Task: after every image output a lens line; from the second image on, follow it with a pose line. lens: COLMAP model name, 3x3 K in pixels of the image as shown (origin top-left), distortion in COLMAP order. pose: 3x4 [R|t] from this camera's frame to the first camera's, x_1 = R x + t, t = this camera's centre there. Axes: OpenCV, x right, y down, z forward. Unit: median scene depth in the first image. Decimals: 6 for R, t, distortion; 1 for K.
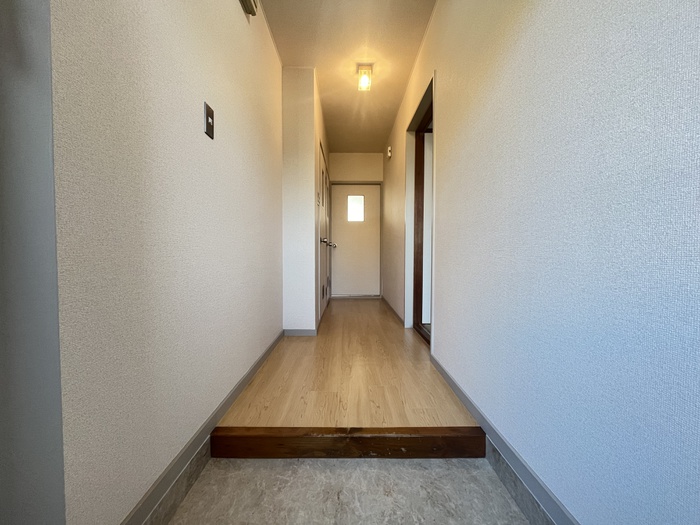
lens RADIAL K [[281.5, 0, 350.0], [0, 281.5, 262.5], [0, 0, 1]] dist [-0.009034, -0.000062]
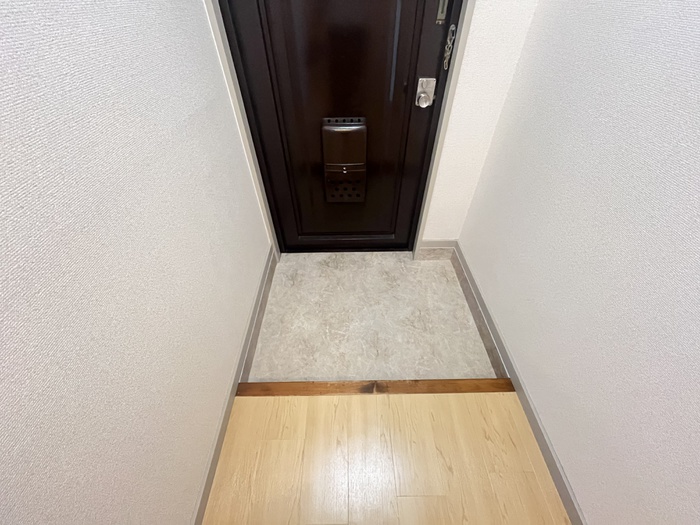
lens RADIAL K [[281.5, 0, 350.0], [0, 281.5, 262.5], [0, 0, 1]] dist [-0.009034, -0.000062]
pose [[-0.999926, 0.011718, 0.003239, 0.085302], [0.010444, 0.691671, 0.722138, -0.483673], [0.006222, 0.722118, -0.691742, 1.600674]]
